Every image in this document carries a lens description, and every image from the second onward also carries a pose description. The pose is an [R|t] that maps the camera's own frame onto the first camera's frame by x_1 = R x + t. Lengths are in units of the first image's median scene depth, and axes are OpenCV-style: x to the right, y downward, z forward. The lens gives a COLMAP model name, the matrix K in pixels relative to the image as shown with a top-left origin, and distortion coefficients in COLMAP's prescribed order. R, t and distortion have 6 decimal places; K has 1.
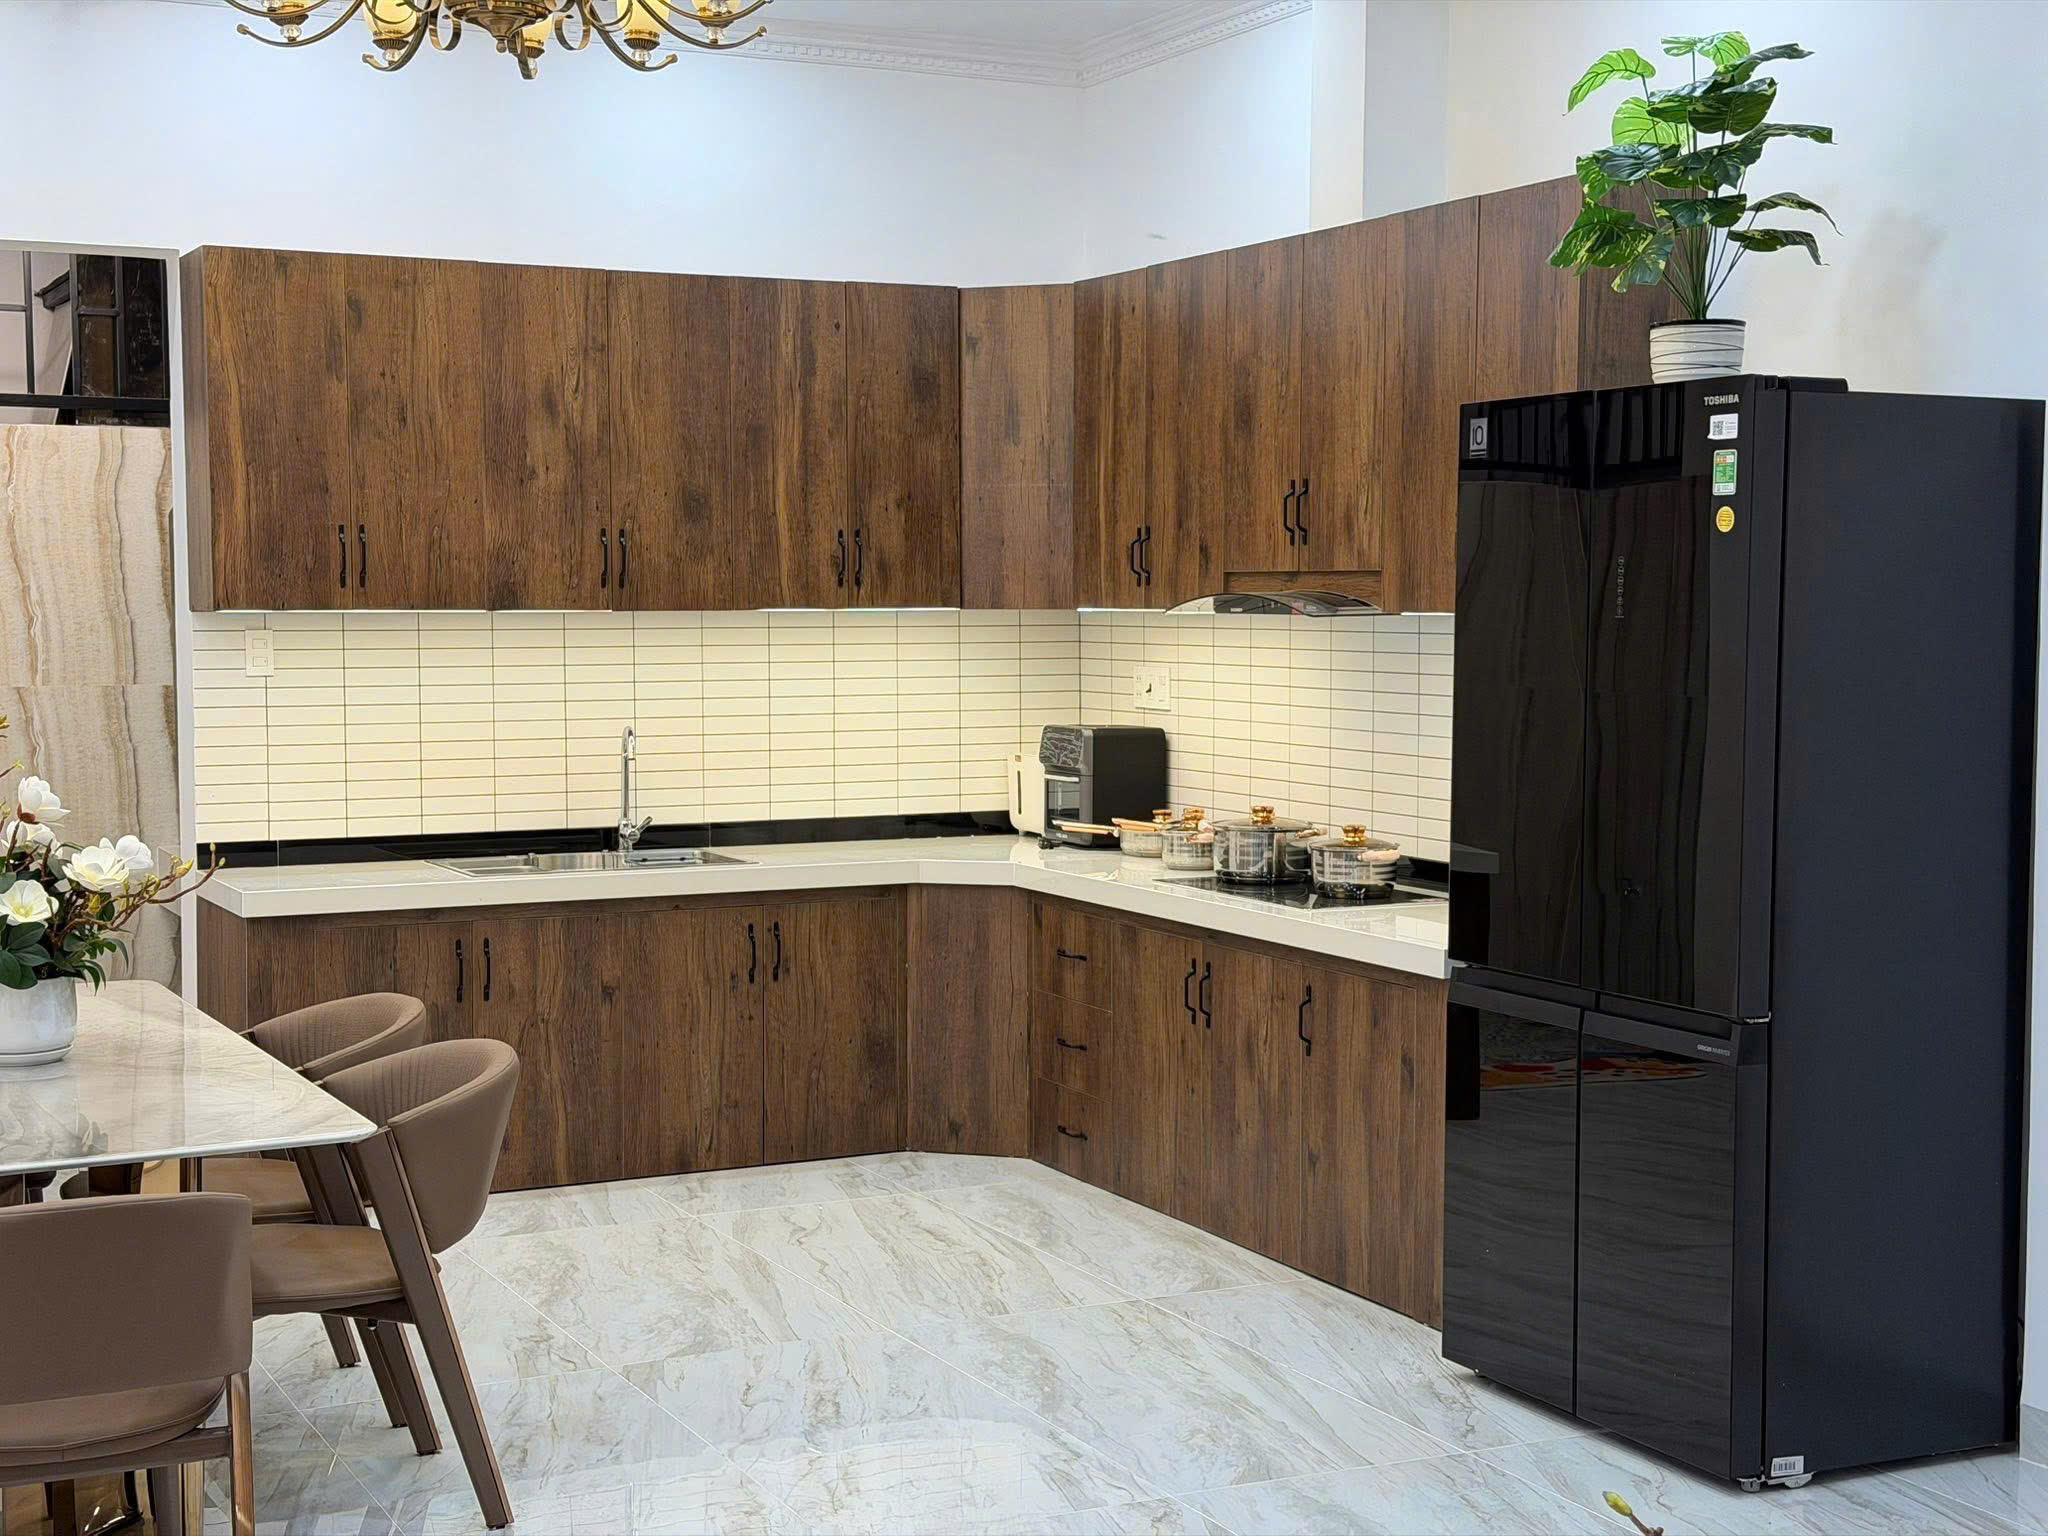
lens RADIAL K [[2849.0, 0, 1035.5], [0, 2849.0, 786.1], [0, 0, 1]] dist [0.104083, 0.000000]
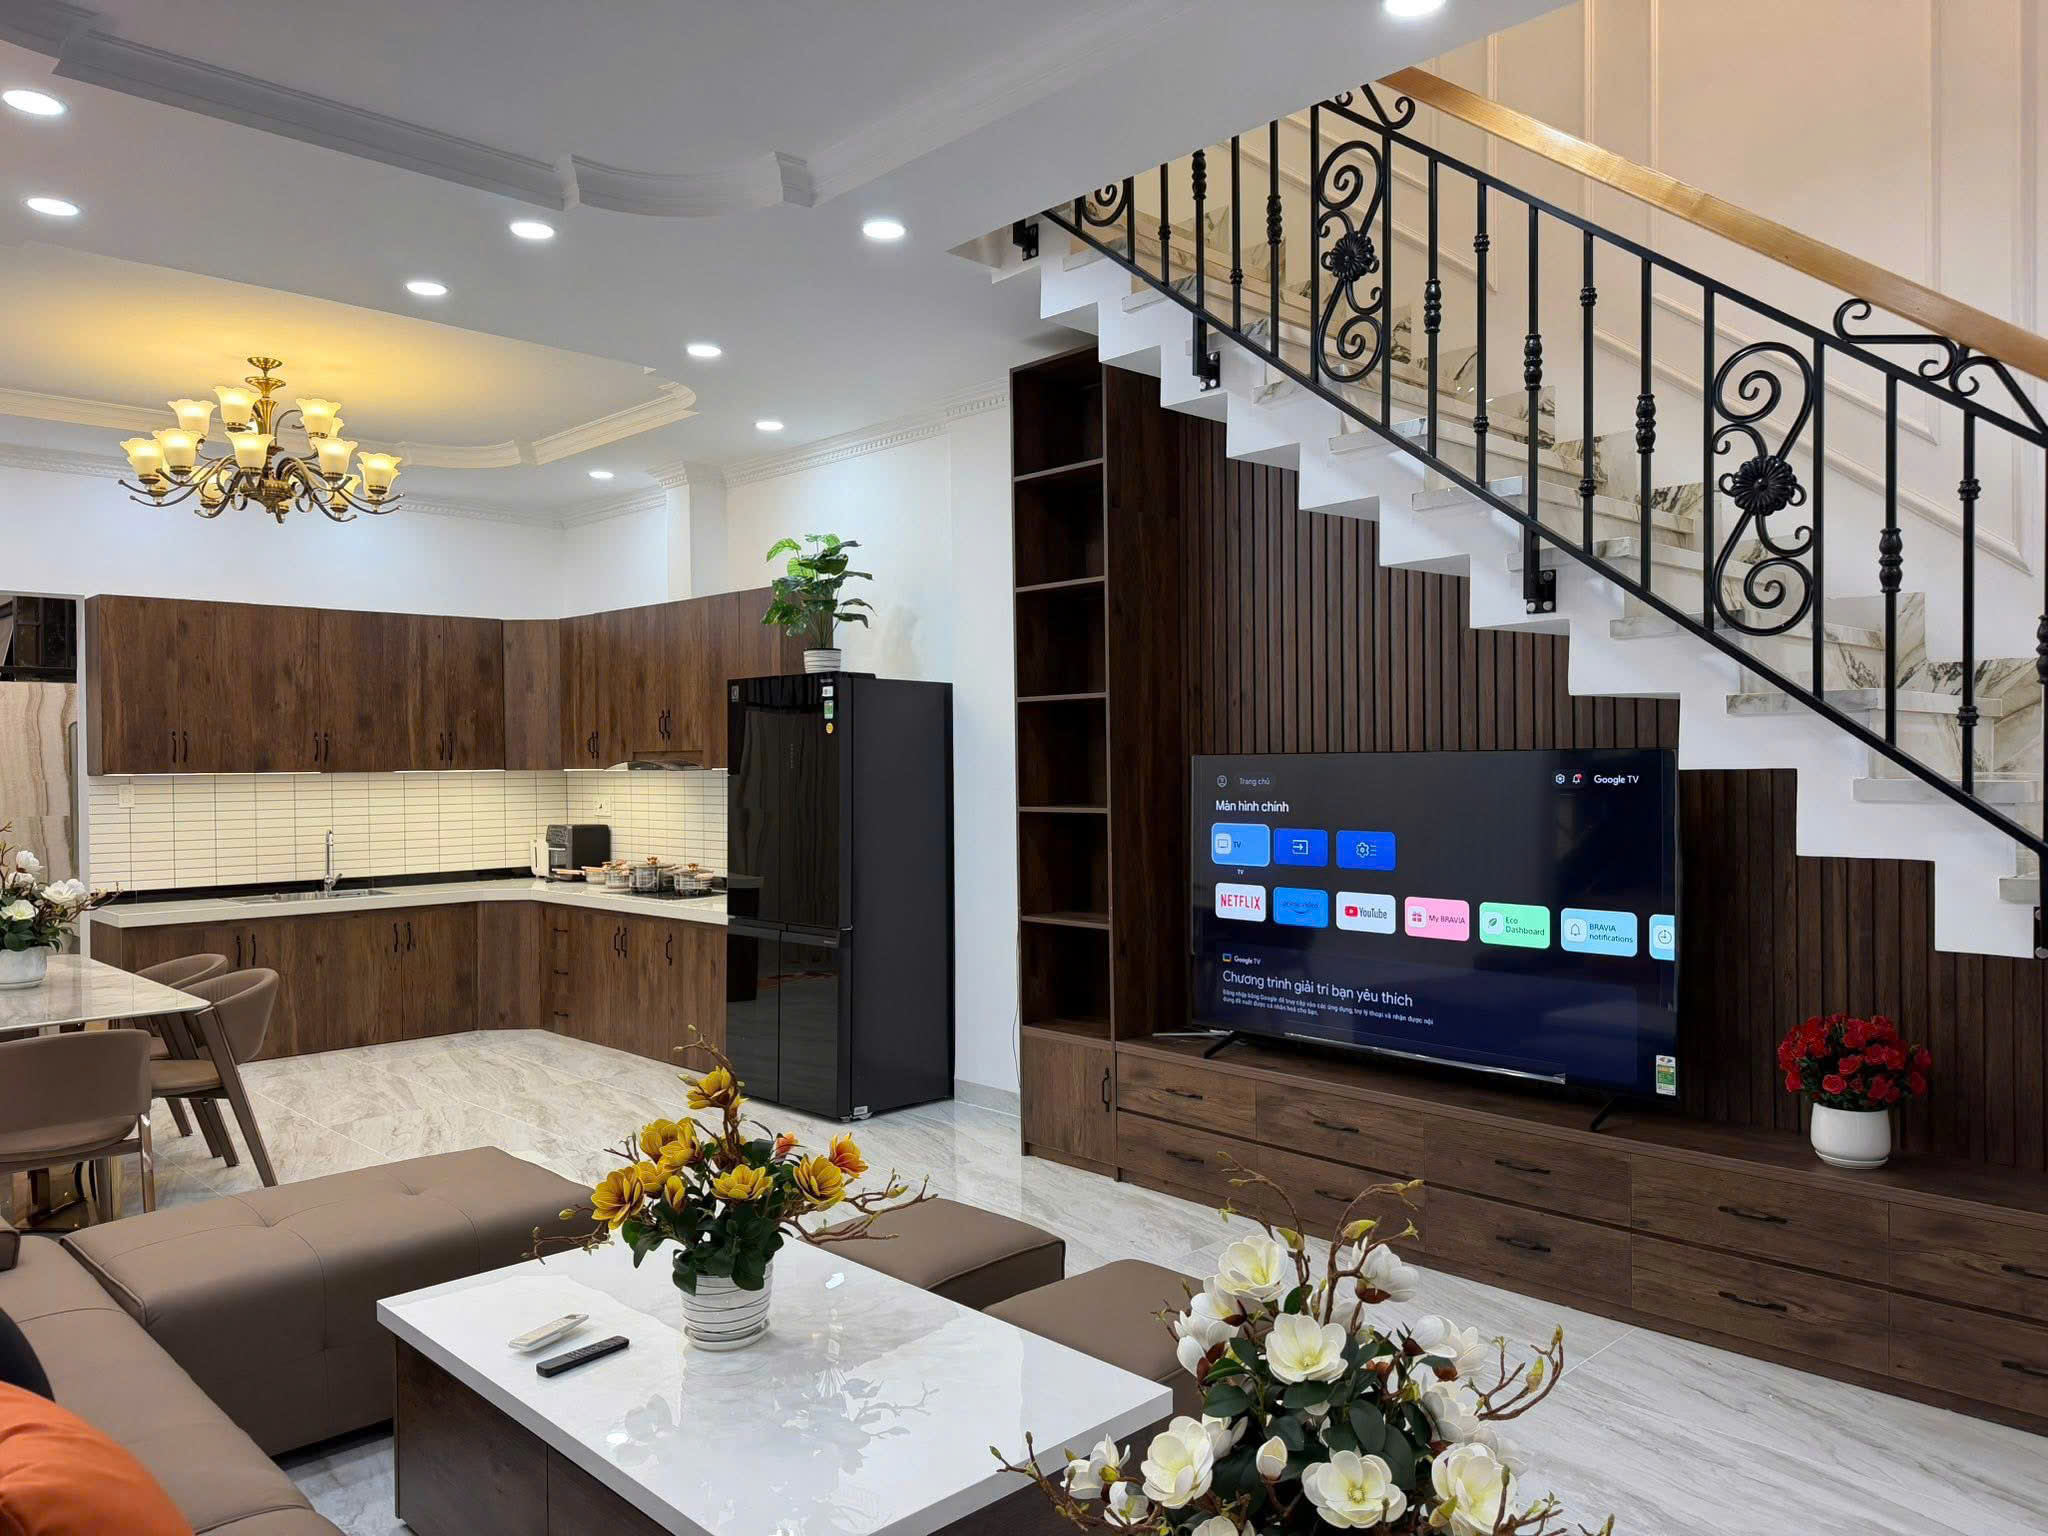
lens RADIAL K [[1437.5, 0, 1034.9], [0, 1437.5, 770.7], [0, 0, 1]] dist [0.065501, -0.085116]
pose [[0.950237, -0.010195, 0.311360, 0.014686], [0.030114, 0.997790, -0.059232, 0.015176], [-0.310067, 0.065661, 0.948444, -0.156208]]
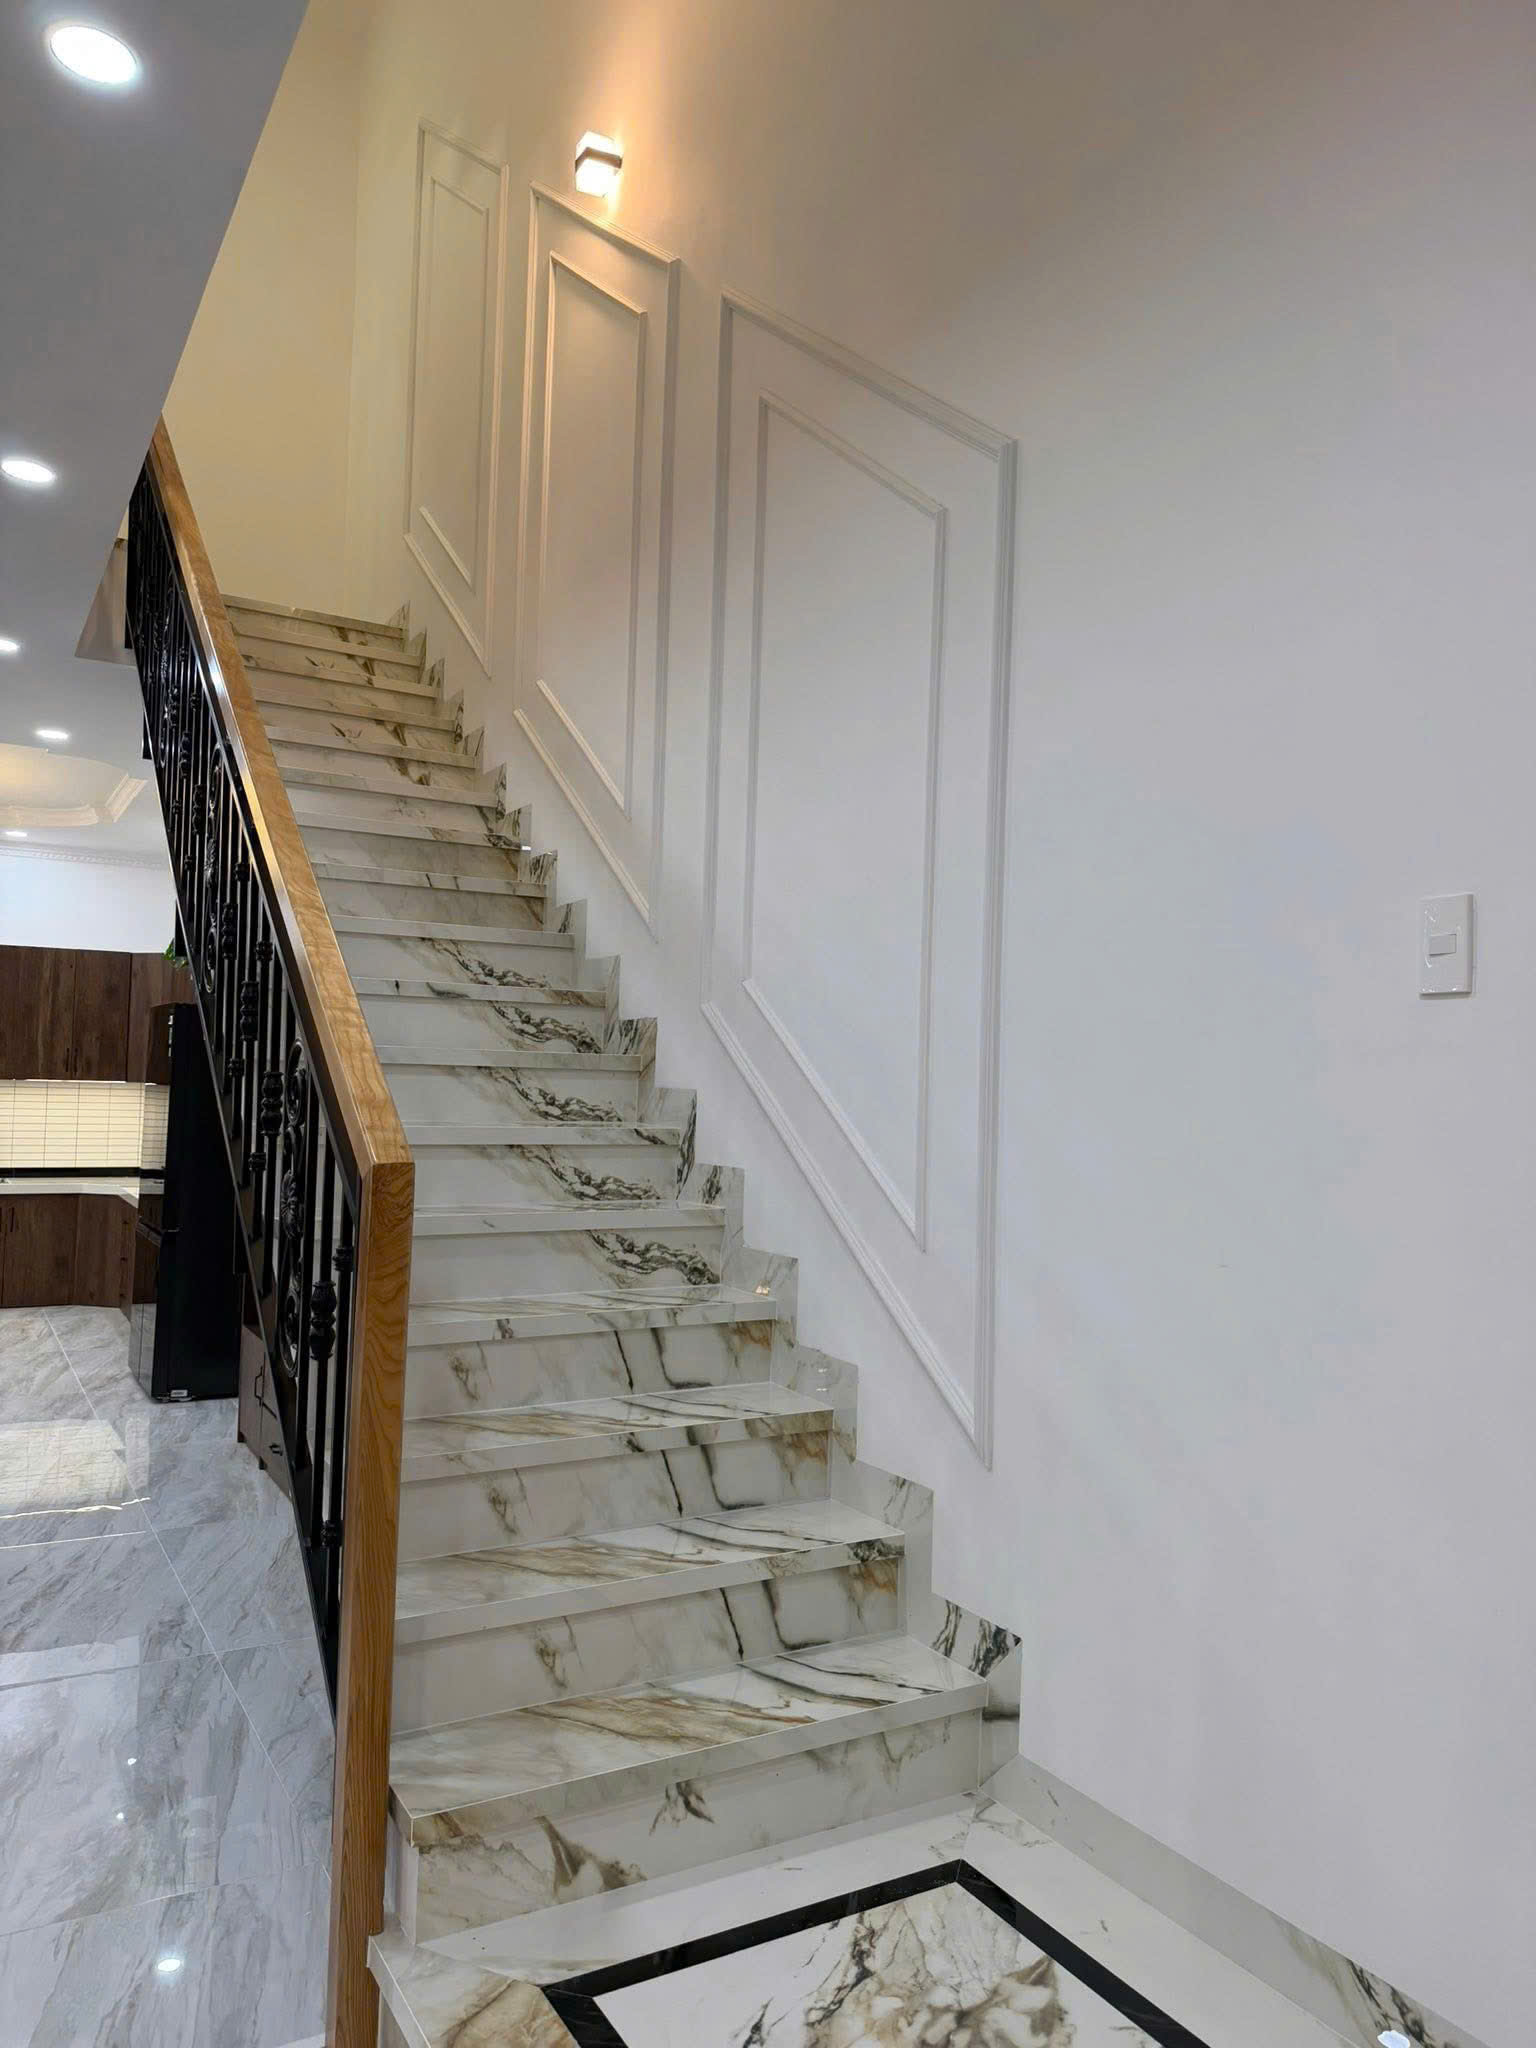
lens RADIAL K [[1437.5, 0, 766.5], [0, 1437.5, 1038.8], [0, 0, 1]] dist [0.065501, -0.085116]
pose [[0.997189, 0.030173, 0.068581, 0.491584], [-0.023028, 0.994447, -0.102688, 0.017960], [-0.071299, 0.100820, 0.992347, -0.313097]]
